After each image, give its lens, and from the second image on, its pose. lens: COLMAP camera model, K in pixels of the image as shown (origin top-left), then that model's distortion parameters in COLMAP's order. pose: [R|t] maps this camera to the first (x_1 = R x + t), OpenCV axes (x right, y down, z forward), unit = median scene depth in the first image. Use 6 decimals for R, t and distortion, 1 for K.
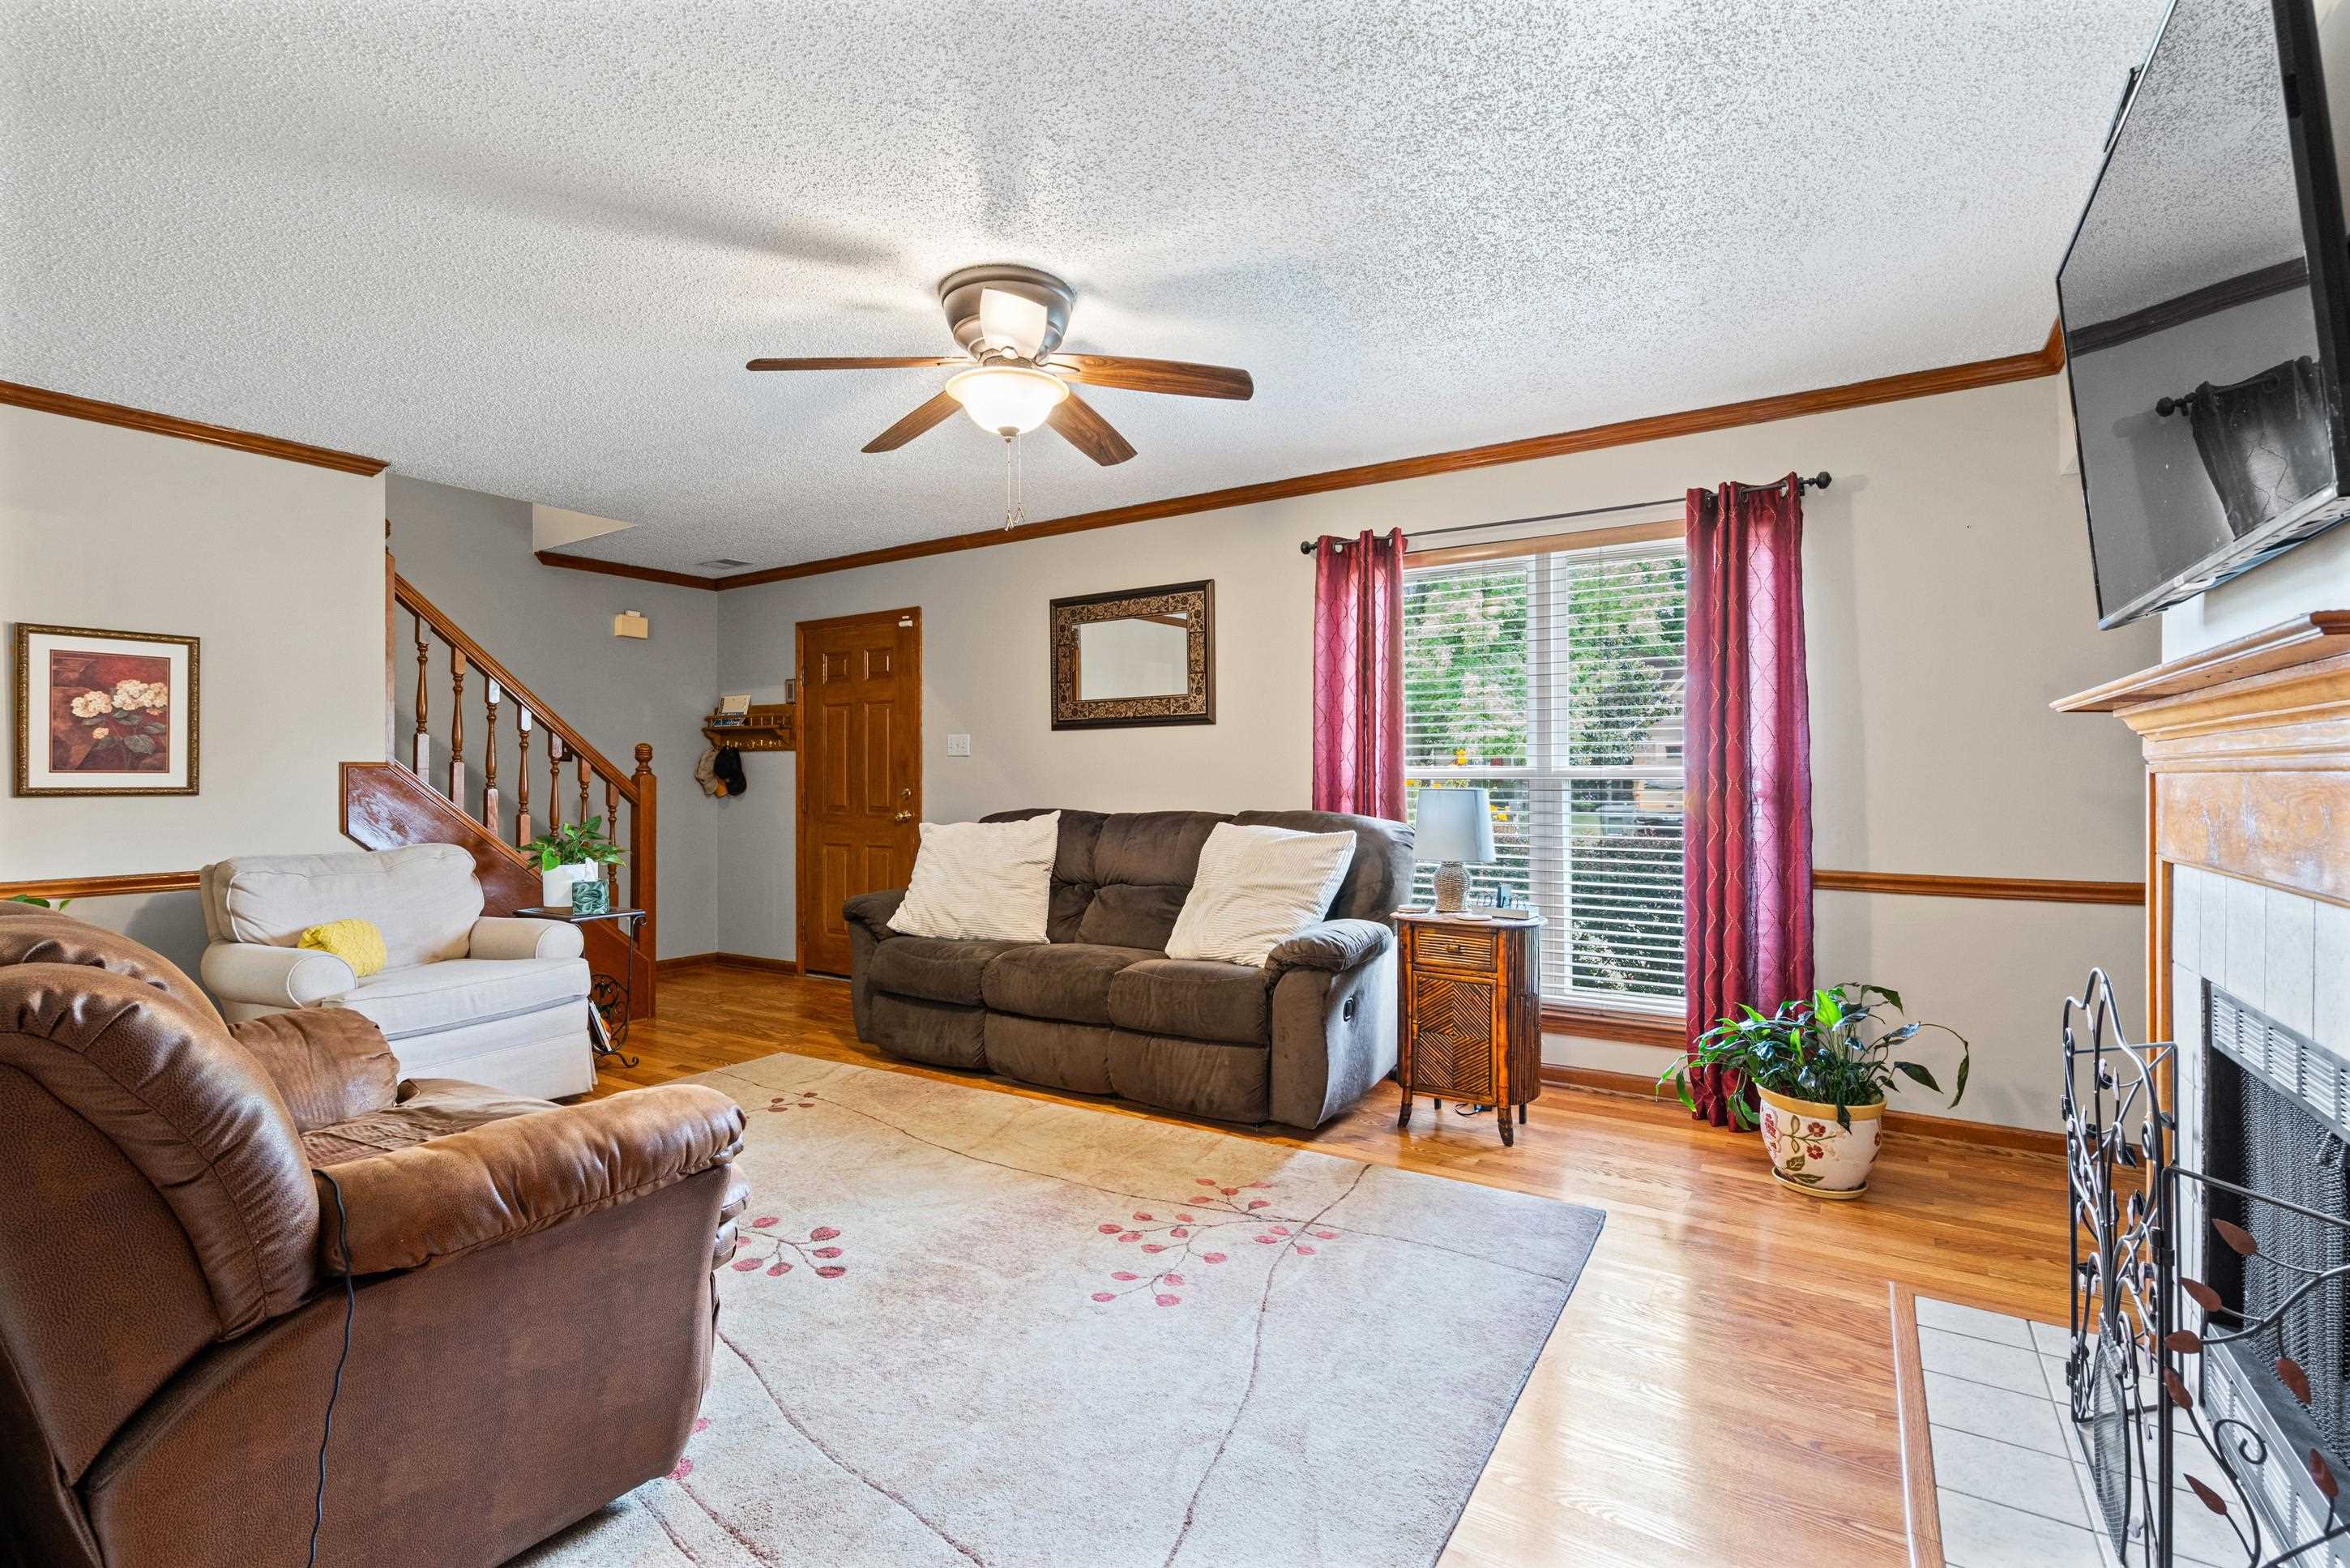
lens RADIAL K [[1077.4, 0, 1157.0], [0, 1077.4, 779.8], [0, 0, 1]] dist [-0.003943, 0.000792]
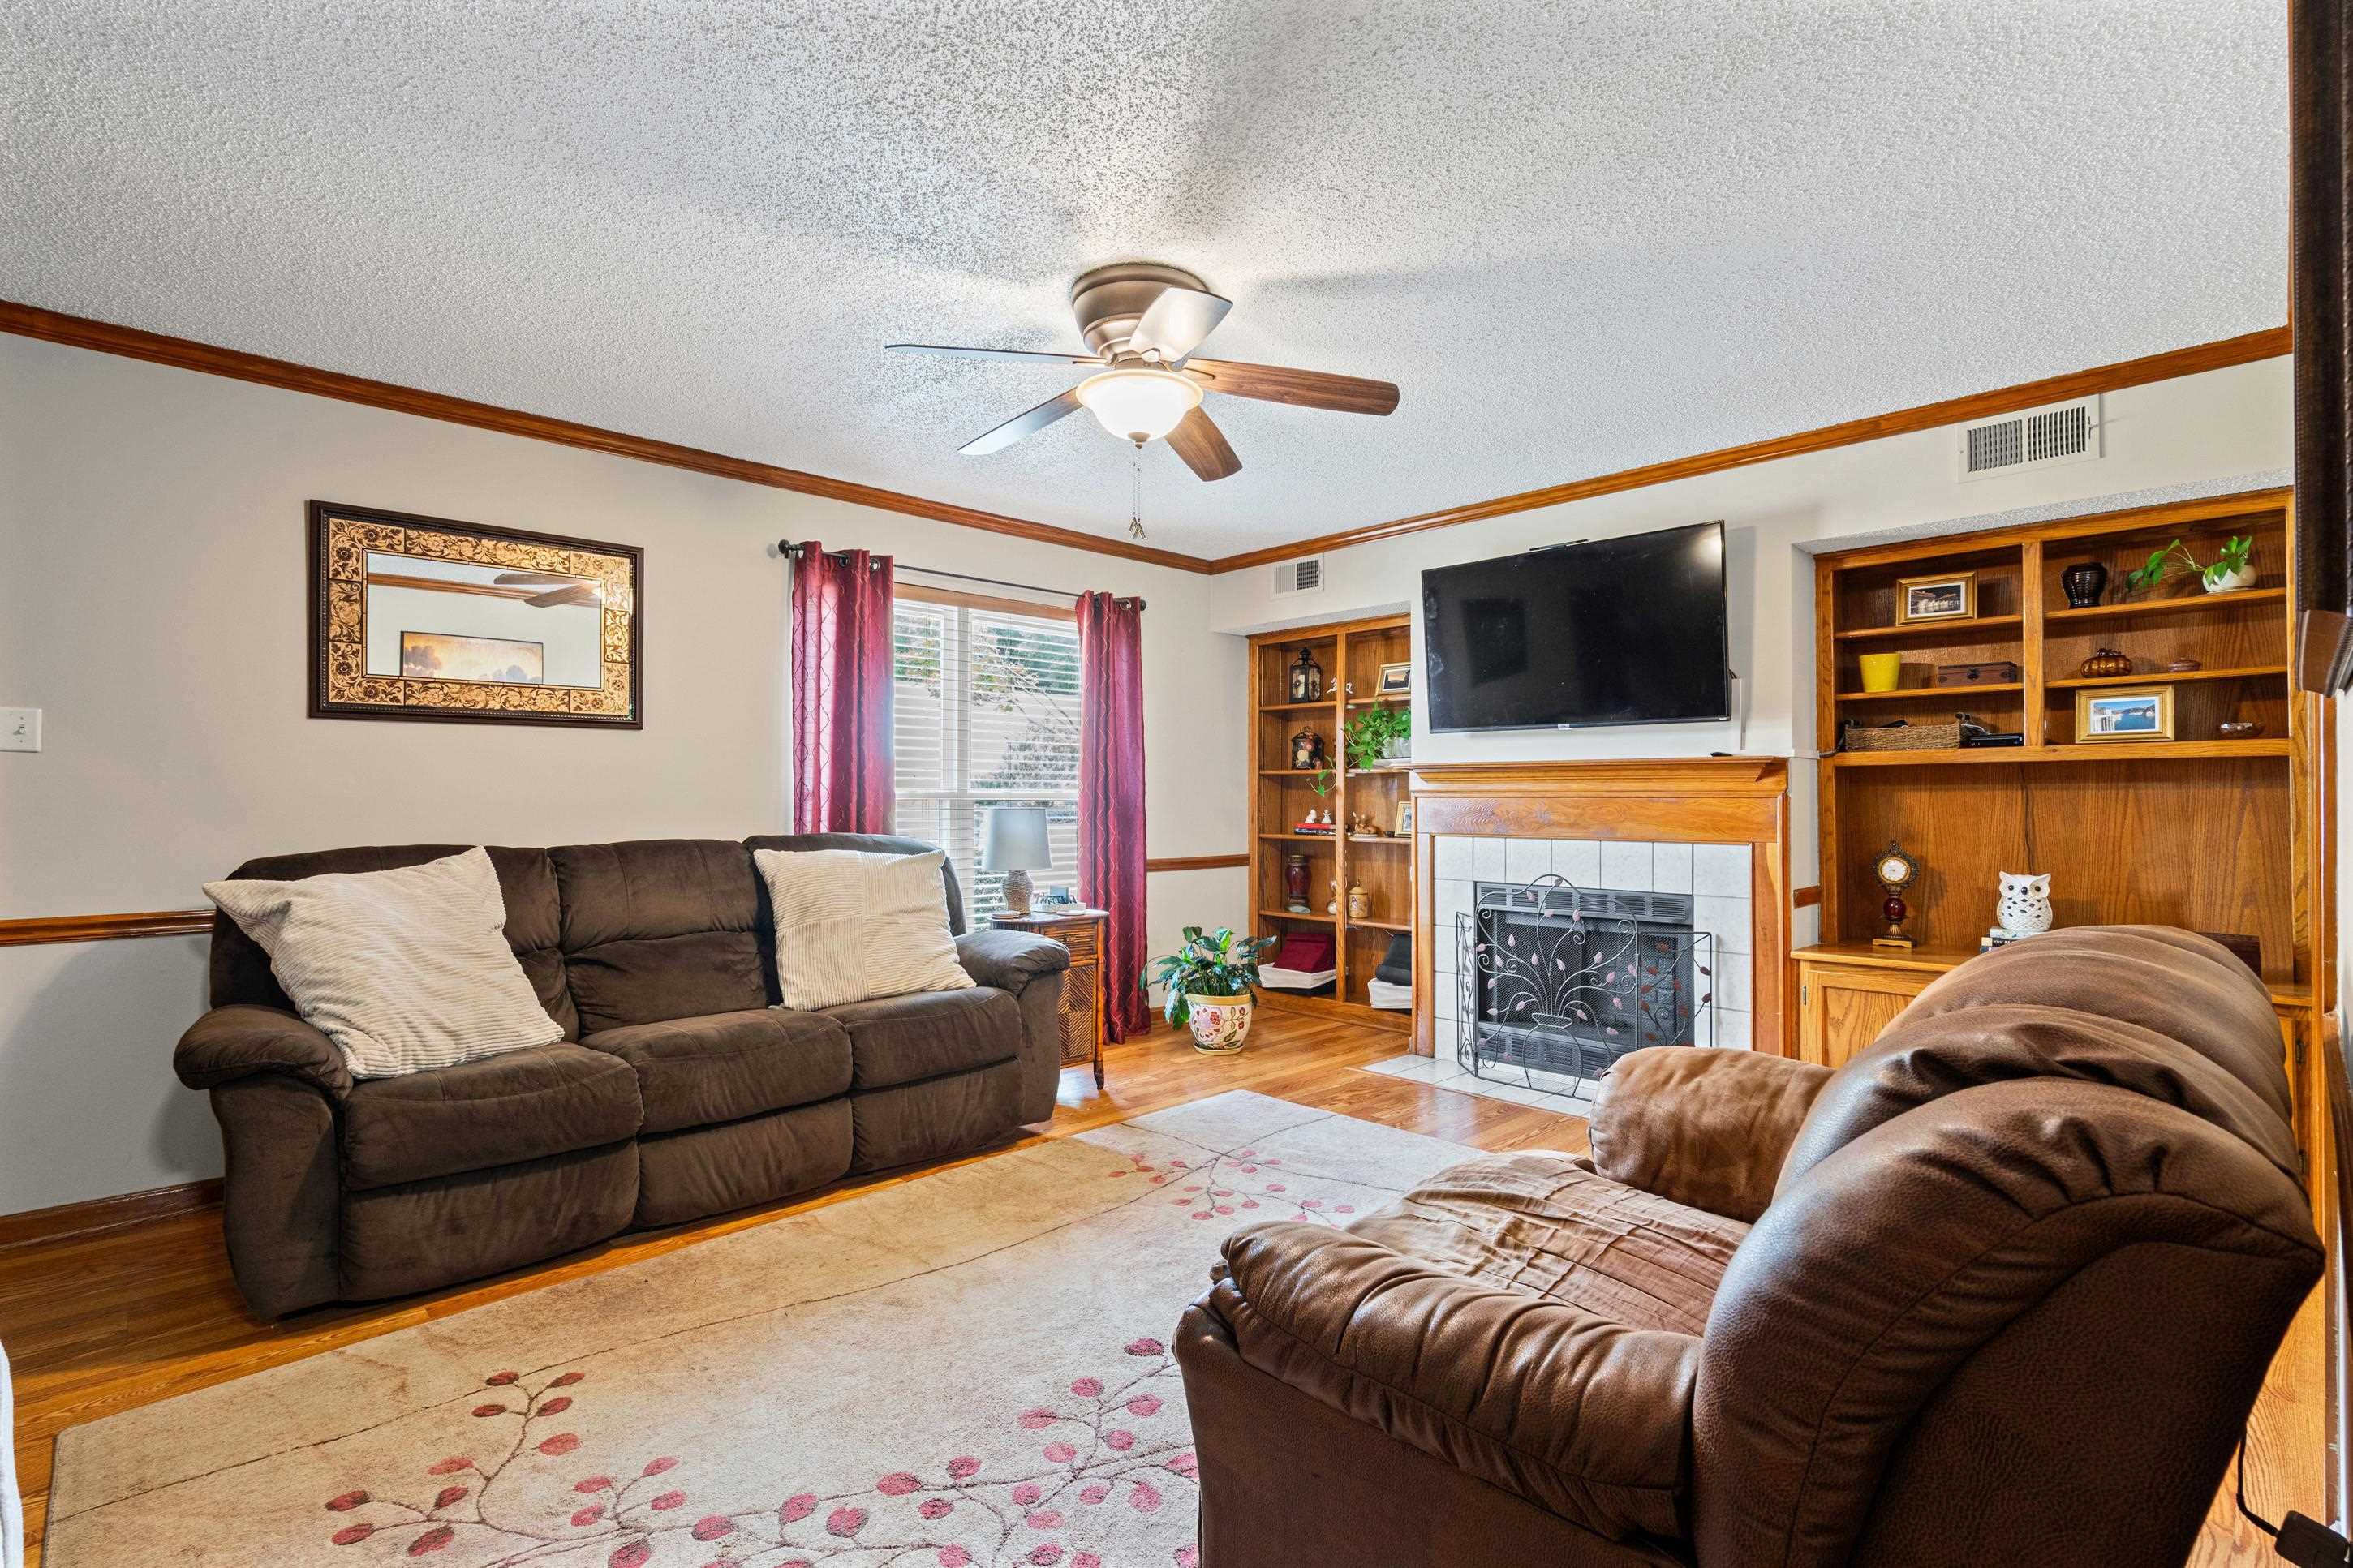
lens RADIAL K [[1078.7, 0, 1161.3], [0, 1078.7, 776.6], [0, 0, 1]] dist [-0.003943, 0.000792]
pose [[0.238090, 0.019355, 0.971050, -0.850436], [-0.001647, 0.999808, -0.019524, -0.003040], [-0.971242, 0.003049, 0.238077, 0.594085]]
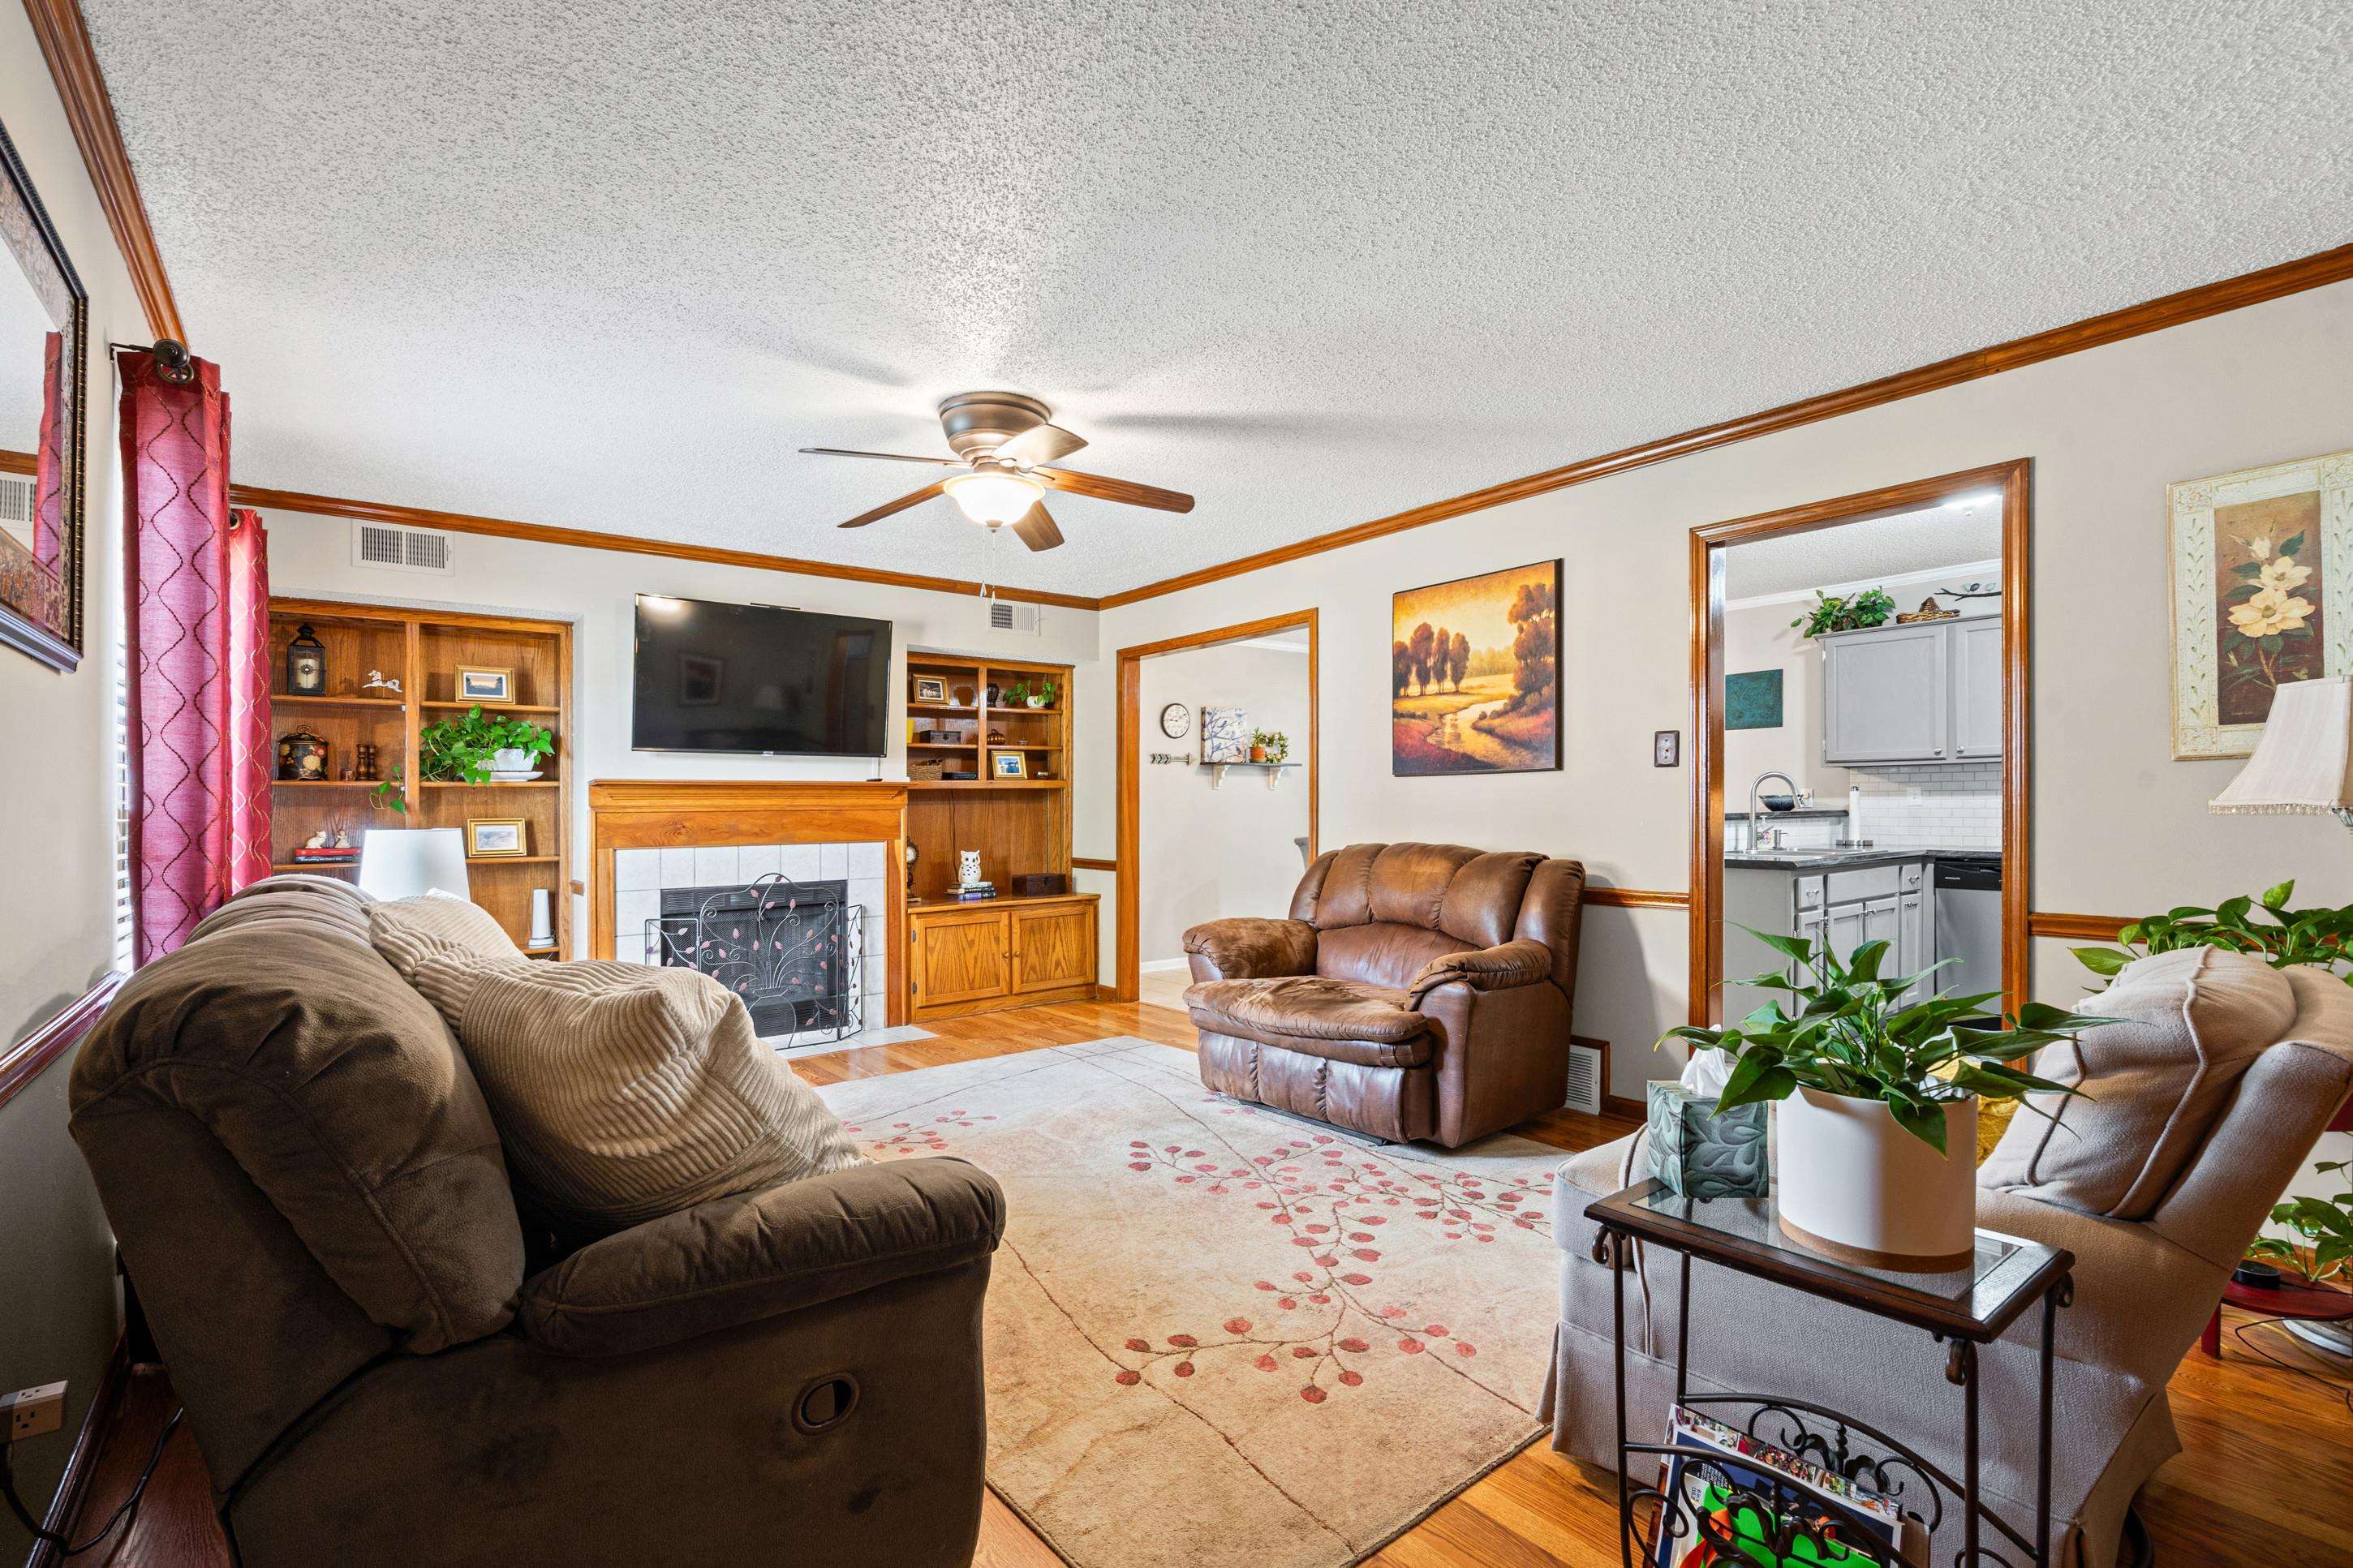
lens RADIAL K [[1078.7, 0, 1159.7], [0, 1078.7, 803.1], [0, 0, 1]] dist [-0.003943, 0.000792]
pose [[-0.943425, 0.014657, 0.331262, -0.573294], [0.013730, 0.999893, -0.005138, 0.000309], [-0.331301, -0.000299, -0.943525, 1.657255]]
